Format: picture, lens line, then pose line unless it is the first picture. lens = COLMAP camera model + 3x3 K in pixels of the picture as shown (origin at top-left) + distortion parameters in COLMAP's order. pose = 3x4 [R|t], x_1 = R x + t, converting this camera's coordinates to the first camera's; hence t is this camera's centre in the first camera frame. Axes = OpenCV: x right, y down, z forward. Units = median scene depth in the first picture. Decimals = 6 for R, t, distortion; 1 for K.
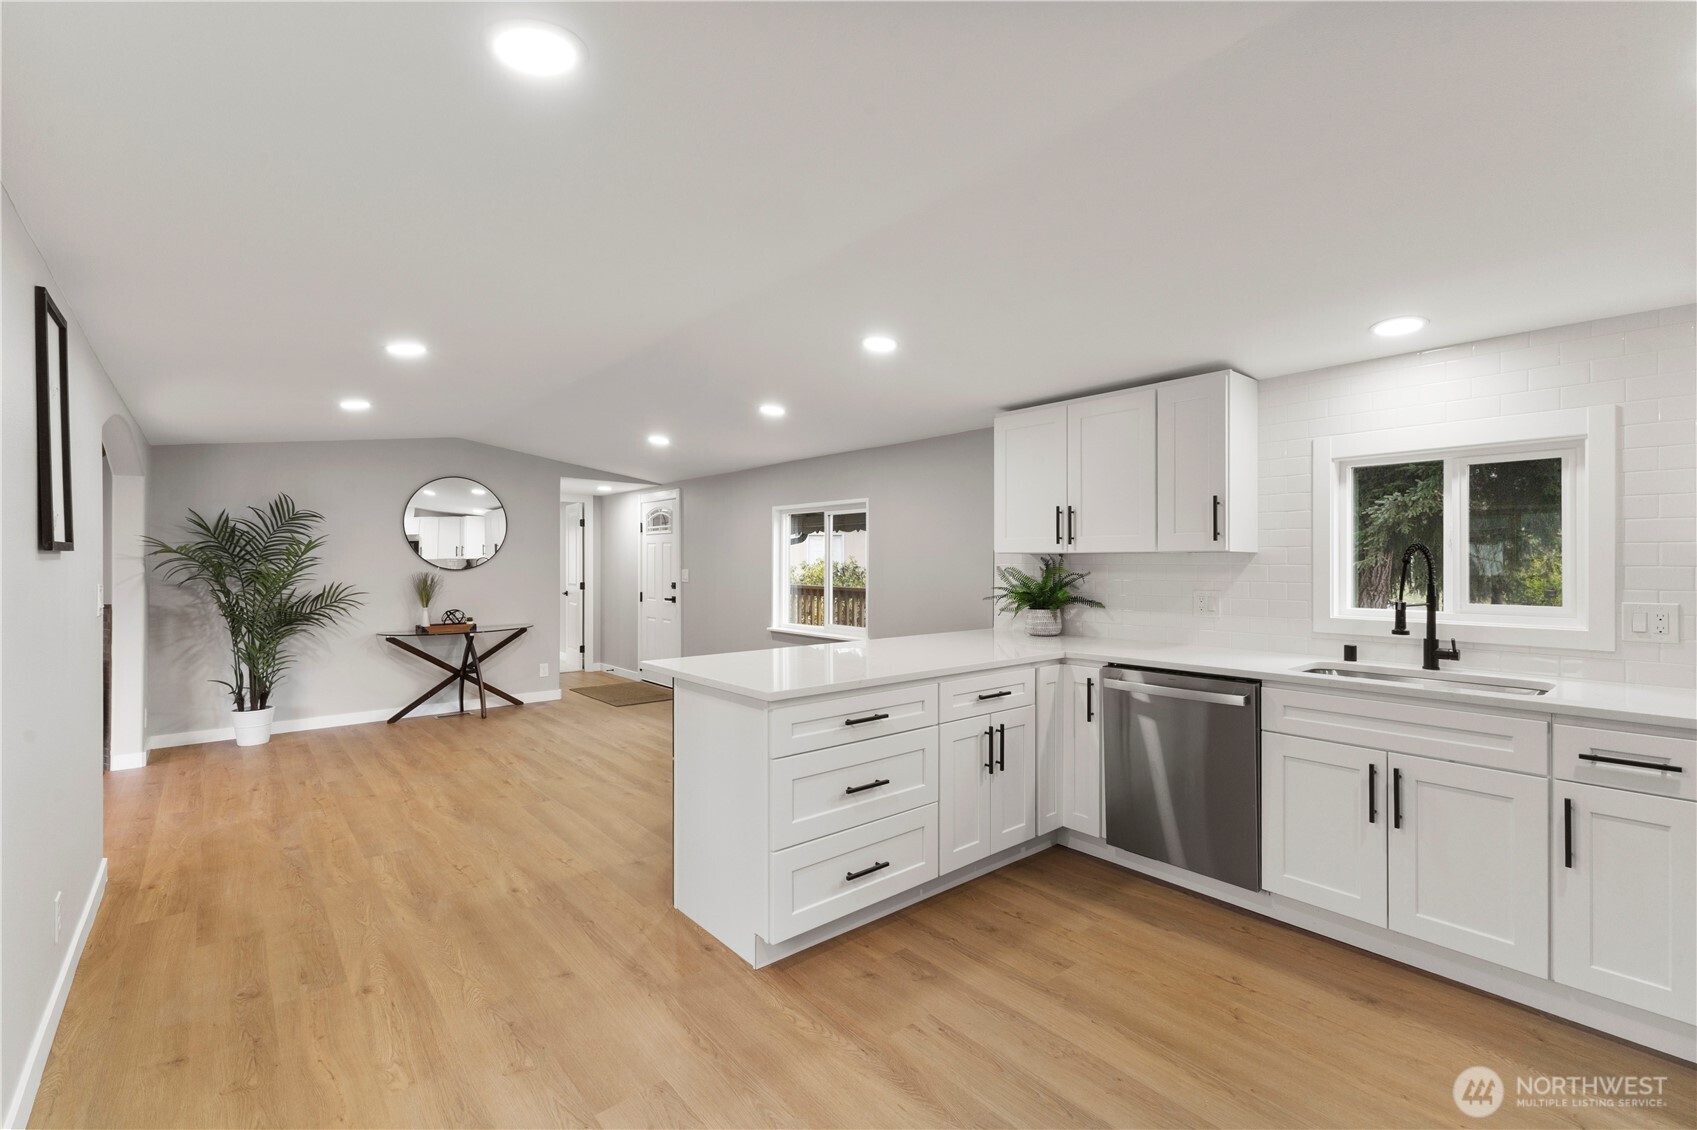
lens RADIAL K [[734.9, 0, 848.5], [0, 734.9, 565.0], [0, 0, 1]] dist [0.010815, -0.000364]
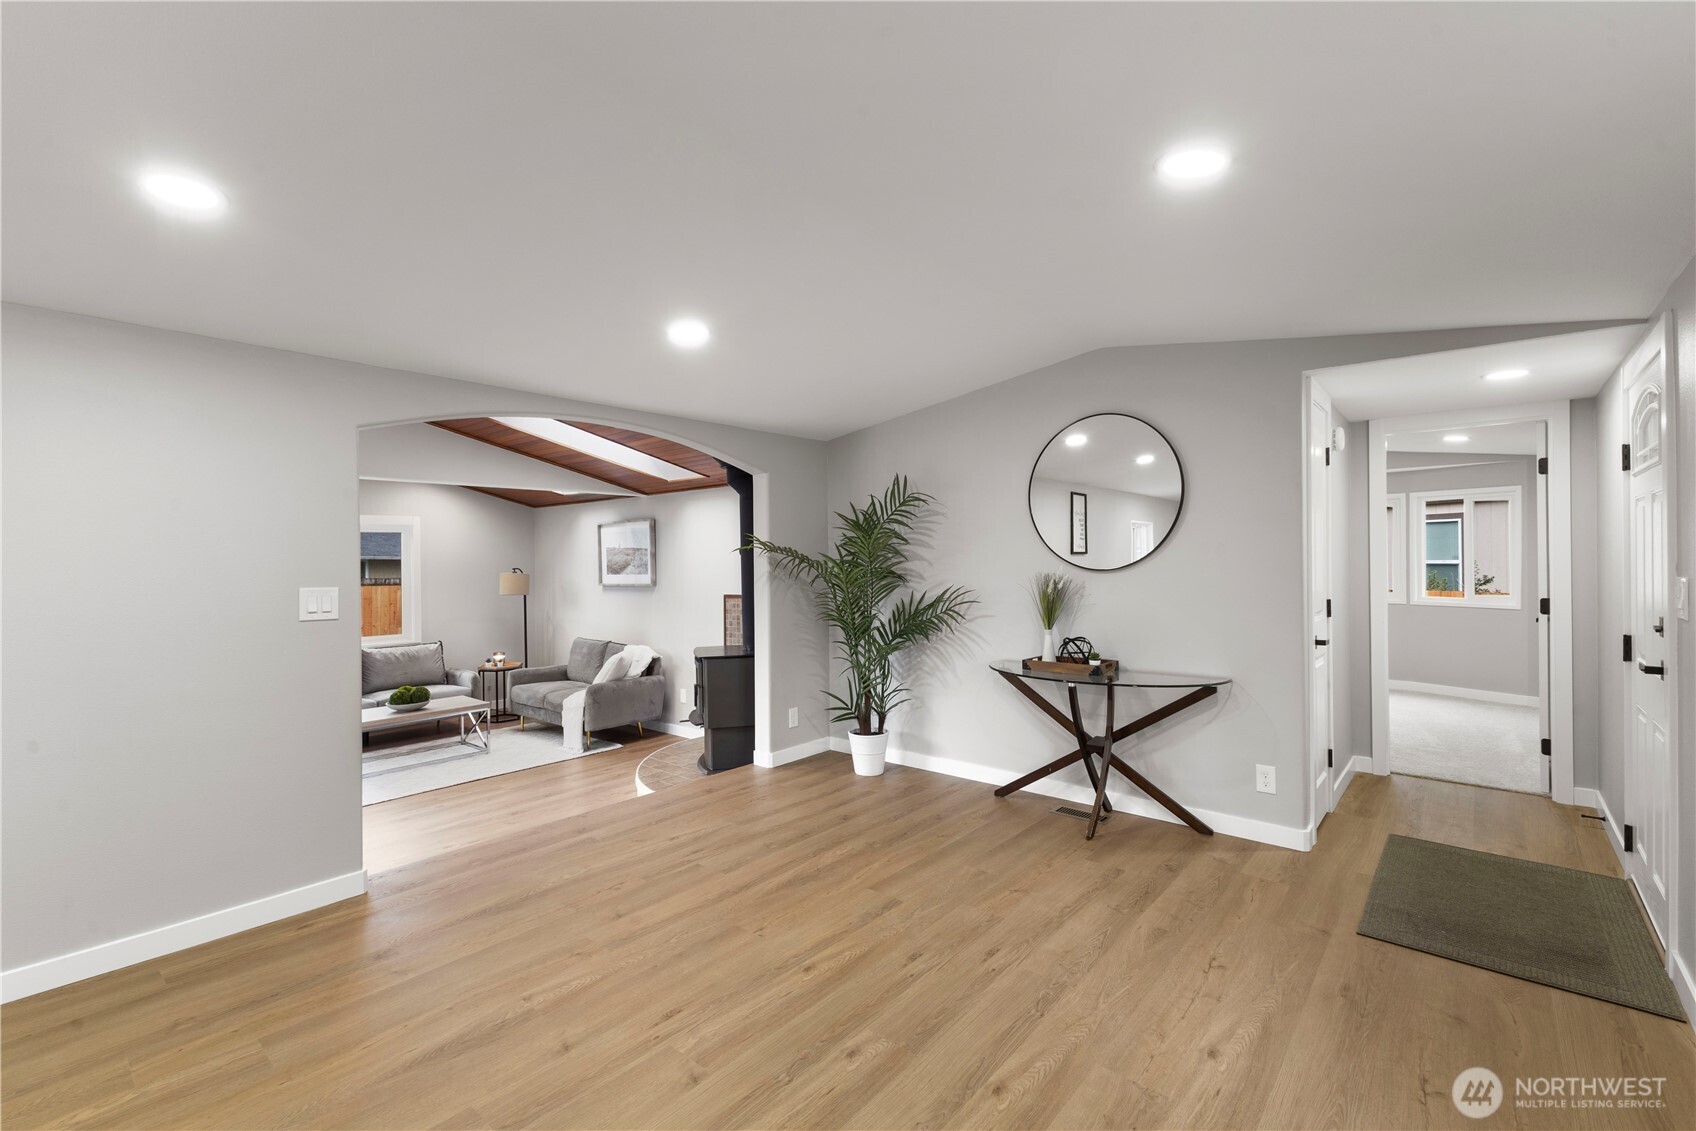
lens RADIAL K [[736.3, 0, 848.7], [0, 736.3, 557.4], [0, 0, 1]] dist [0.008923, -0.000220]
pose [[0.157956, -0.003881, -0.987439, 0.030085], [0.006002, 0.999978, -0.002970, -0.003807], [0.987428, -0.005458, 0.157975, 0.842357]]
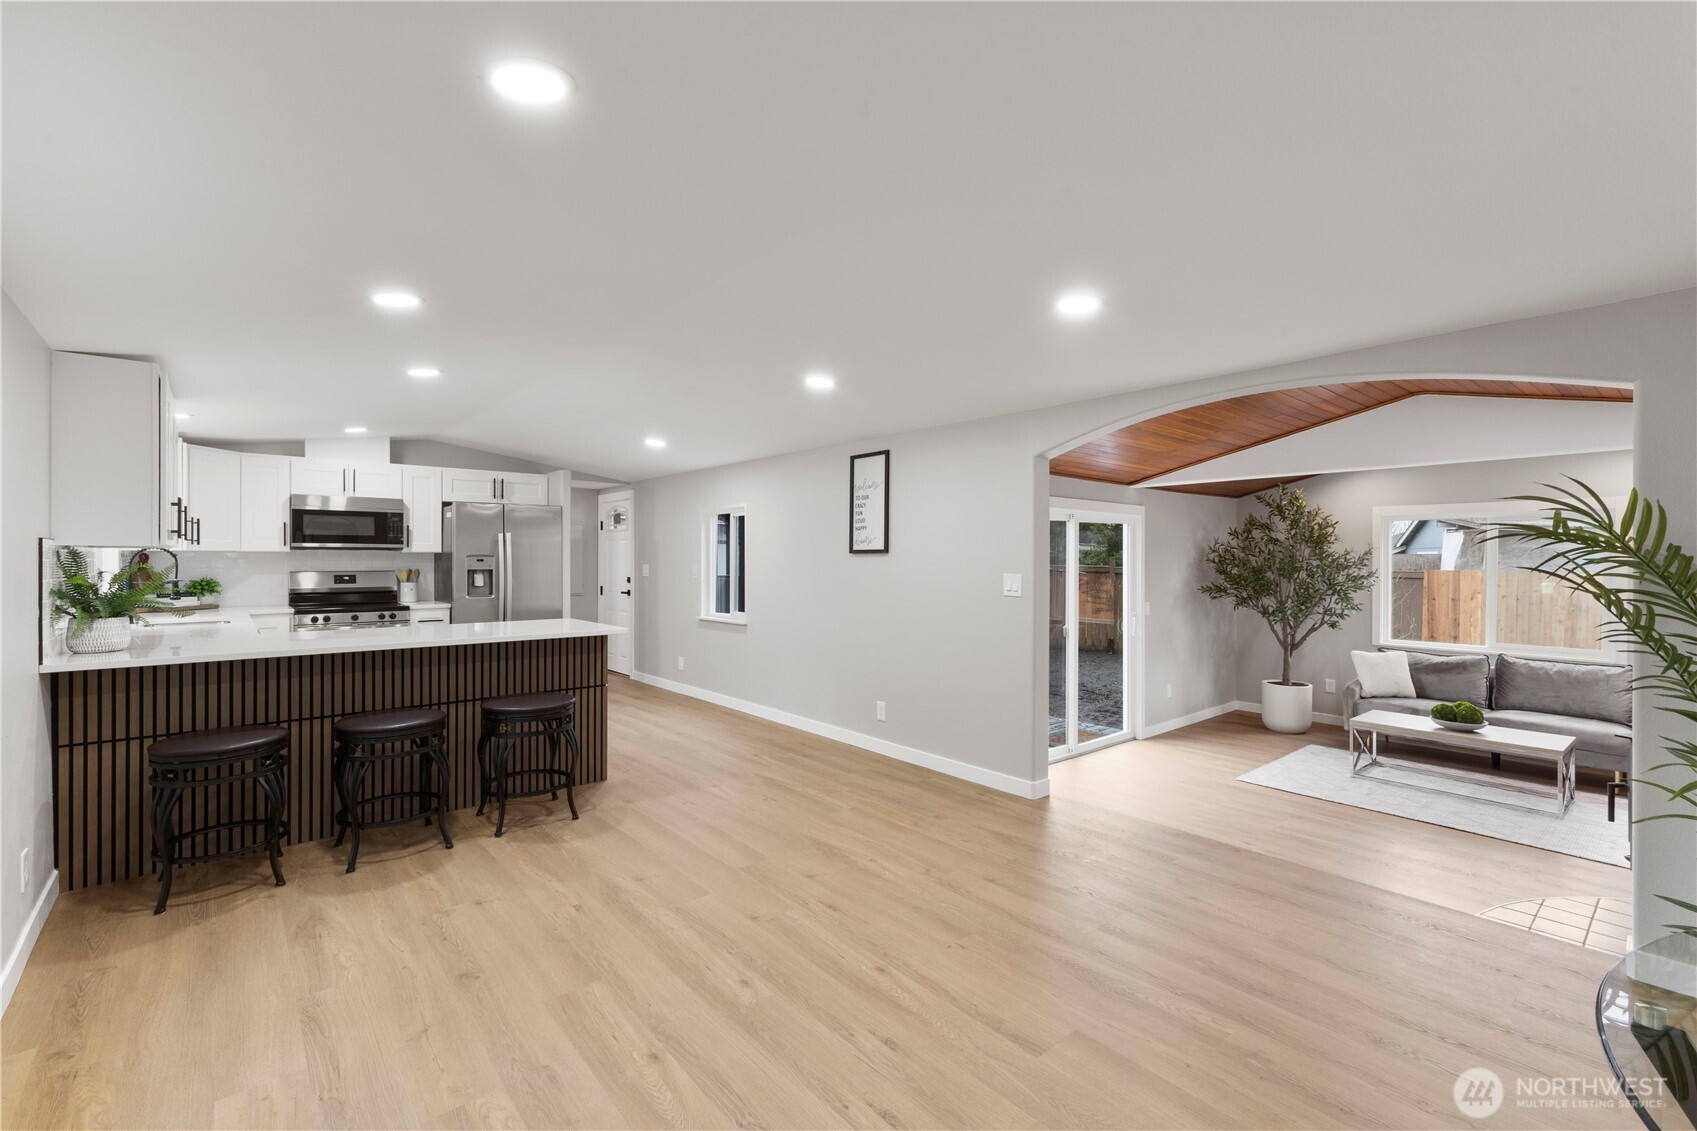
lens RADIAL K [[736.7, 0, 849.2], [0, 736.7, 557.4], [0, 0, 1]] dist [0.008923, -0.000220]
pose [[-0.999995, -0.001212, 0.002790, -0.388617], [-0.001202, 0.999993, 0.003579, -0.005620], [-0.002794, 0.003576, -0.999990, 1.319961]]
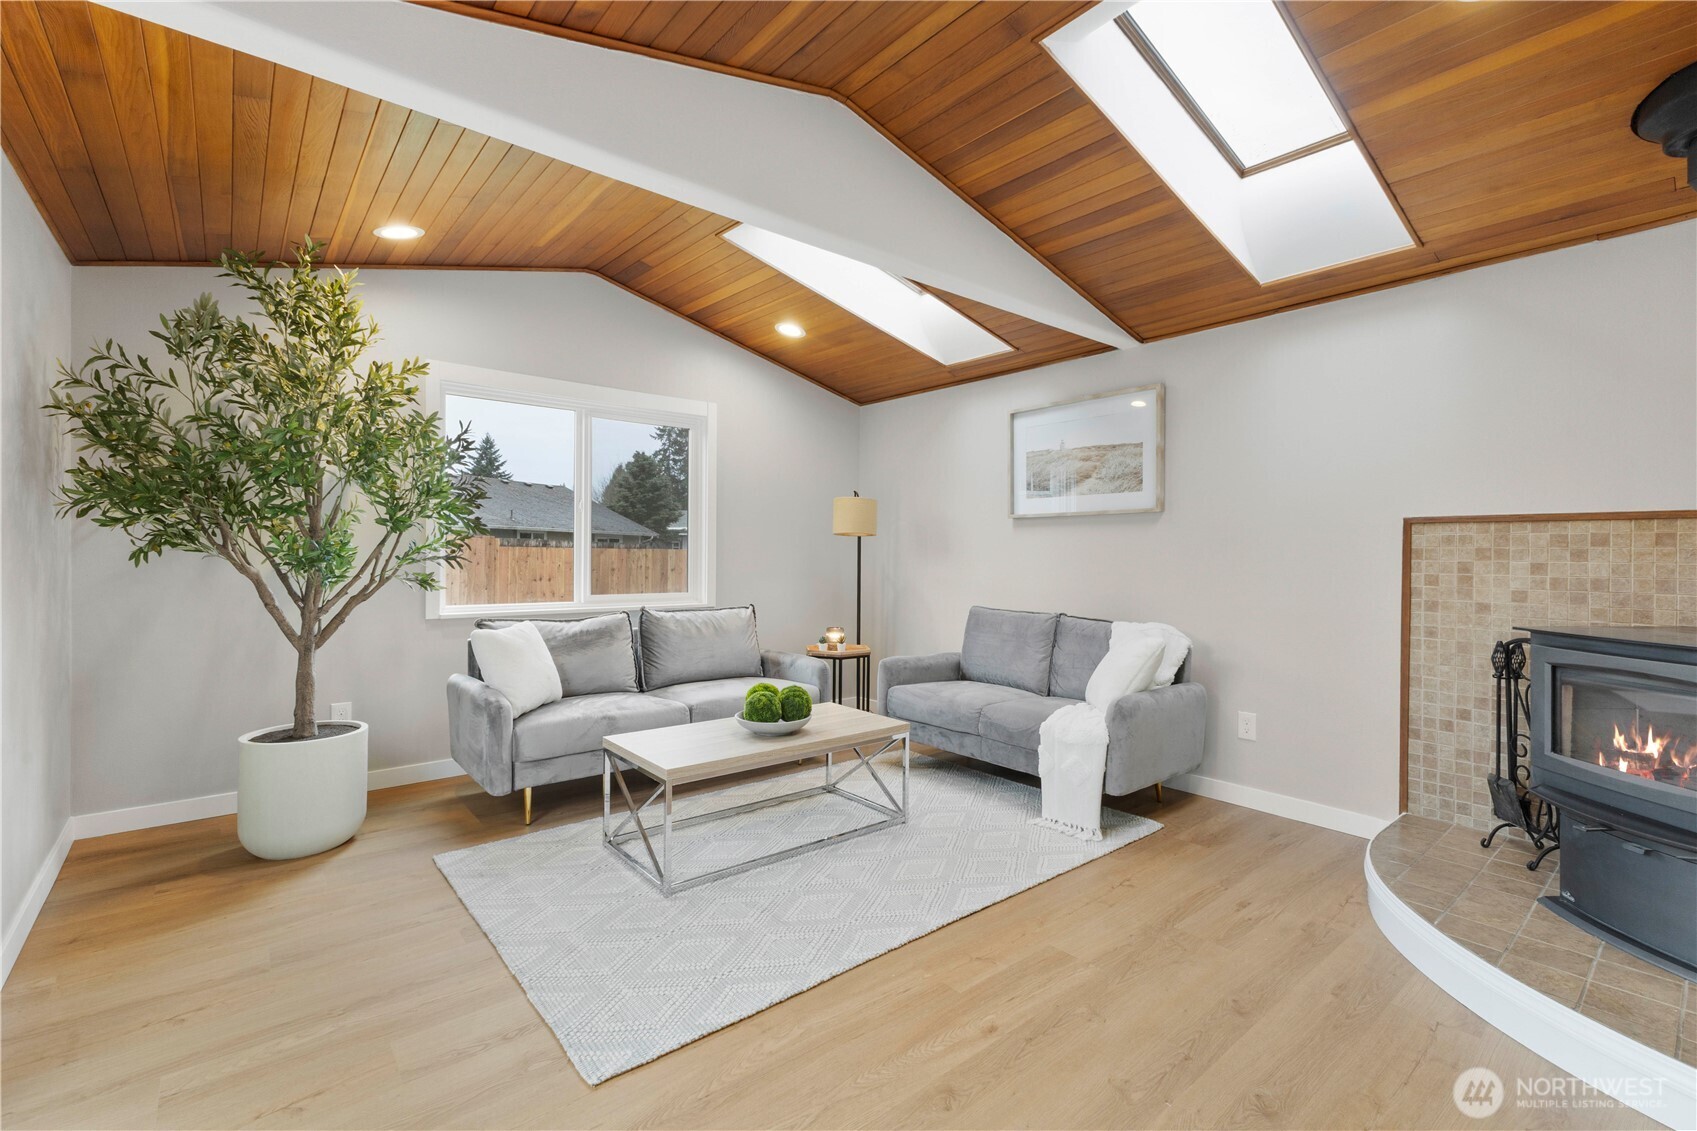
lens RADIAL K [[758.4, 0, 873.6], [0, 758.4, 559.6], [0, 0, 1]] dist [0.000081, -0.000067]
pose [[0.014332, 0.014246, -0.999796, -0.611482], [-0.015779, 0.999777, 0.014020, 0.080704], [0.999773, 0.015574, 0.014554, 0.425936]]
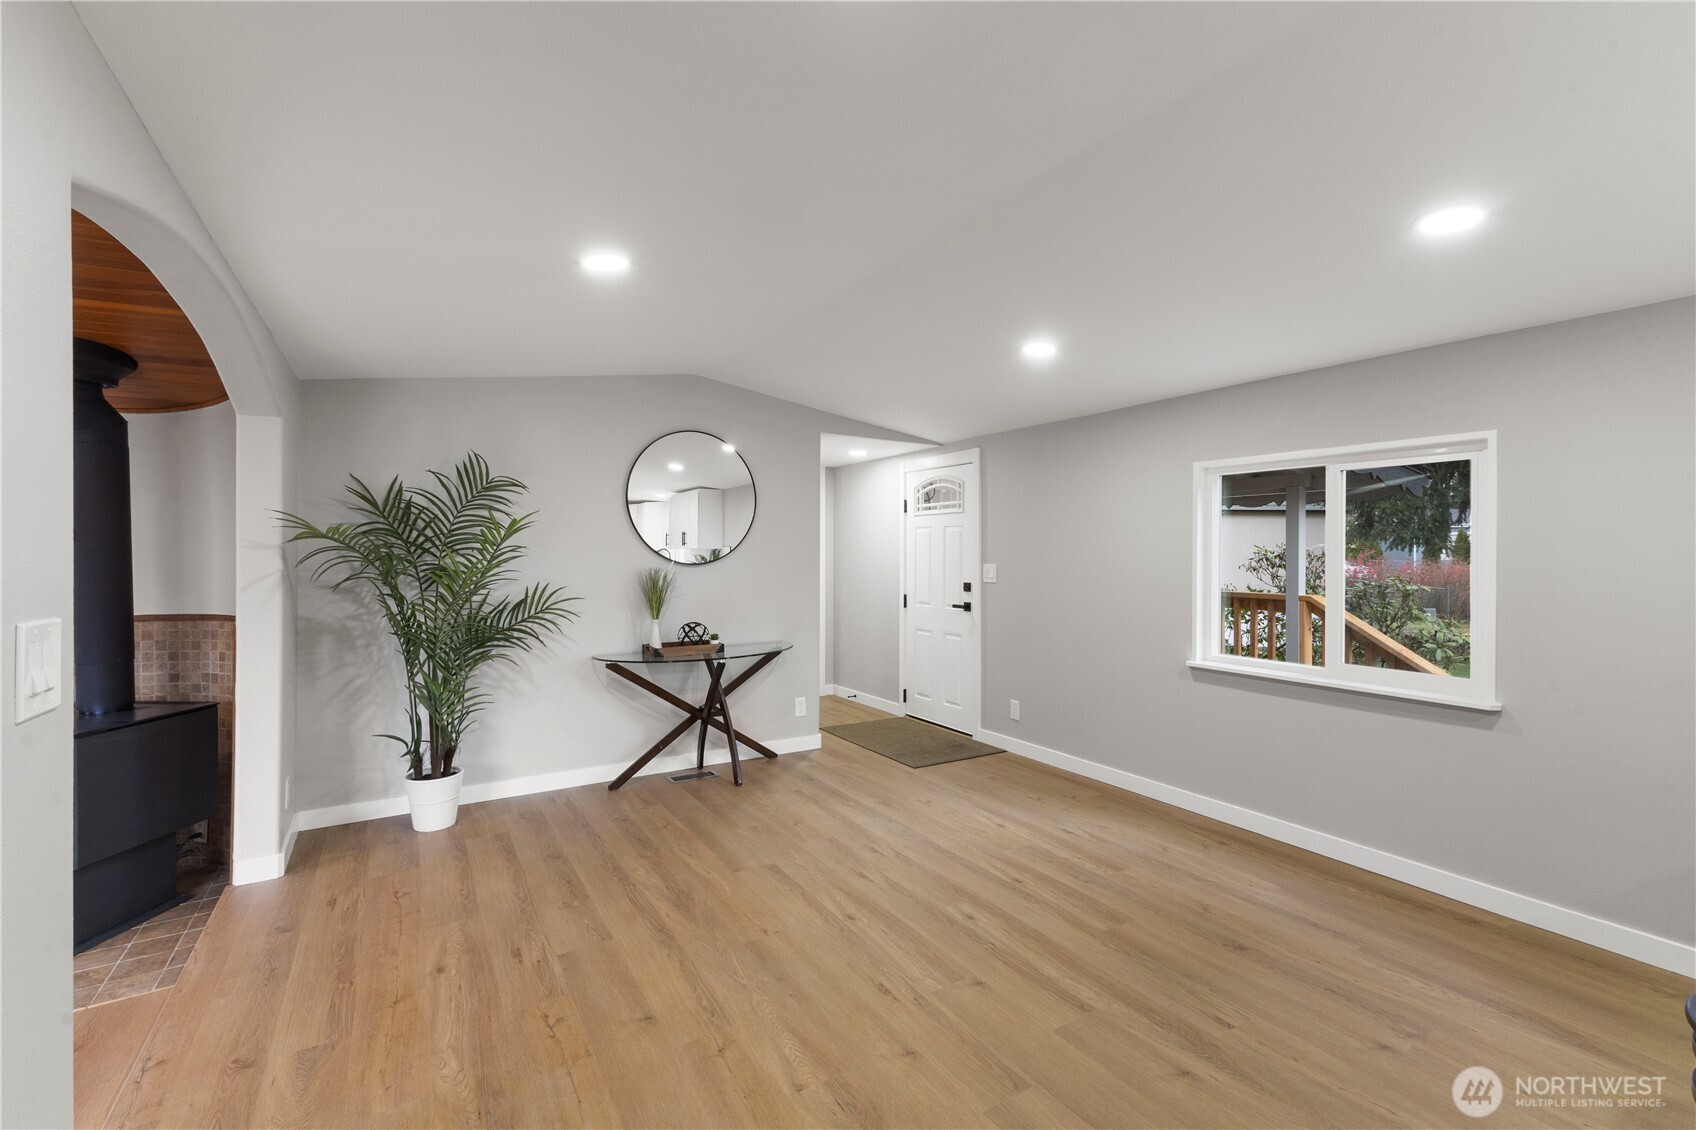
lens RADIAL K [[736.3, 0, 848.7], [0, 736.3, 556.9], [0, 0, 1]] dist [0.008923, -0.000220]
pose [[0.987186, 0.001757, -0.159562, -0.330051], [-0.001619, 0.999998, 0.000993, -0.001825], [0.159563, -0.000722, 0.987187, 0.402478]]
